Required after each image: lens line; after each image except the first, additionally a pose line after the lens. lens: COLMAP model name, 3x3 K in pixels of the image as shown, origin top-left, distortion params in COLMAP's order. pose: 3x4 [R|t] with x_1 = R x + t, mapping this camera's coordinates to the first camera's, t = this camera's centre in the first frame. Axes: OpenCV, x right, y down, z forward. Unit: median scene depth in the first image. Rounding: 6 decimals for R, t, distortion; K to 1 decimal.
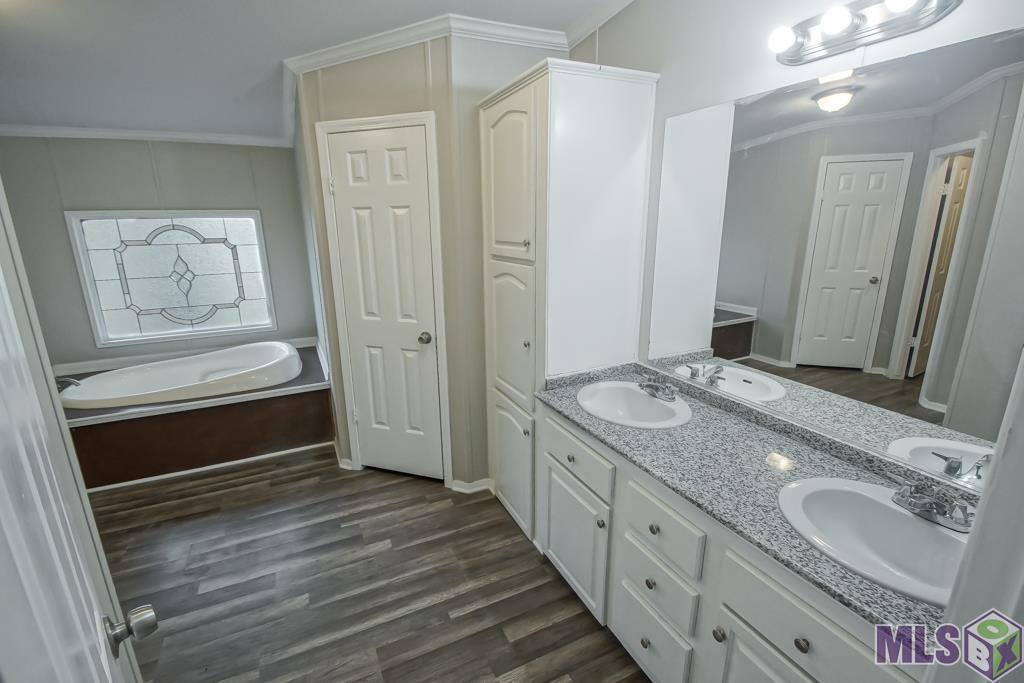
lens RADIAL K [[463.9, 0, 512.8], [0, 463.9, 345.0], [0, 0, 1]] dist [-0.002552, -0.003131]
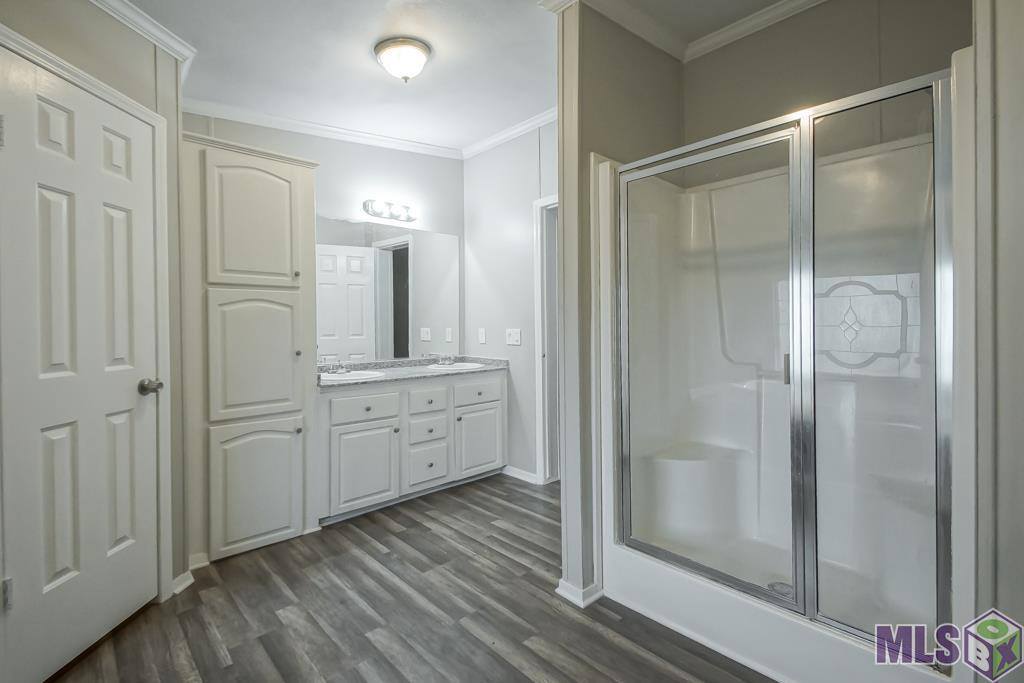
lens RADIAL K [[463.9, 0, 511.8], [0, 463.9, 332.6], [0, 0, 1]] dist [-0.002552, -0.003131]
pose [[-0.324424, -0.000068, 0.945912, -1.211773], [0.266477, 0.959492, 0.091464, -0.011810], [-0.907601, 0.281737, -0.311265, 0.772923]]
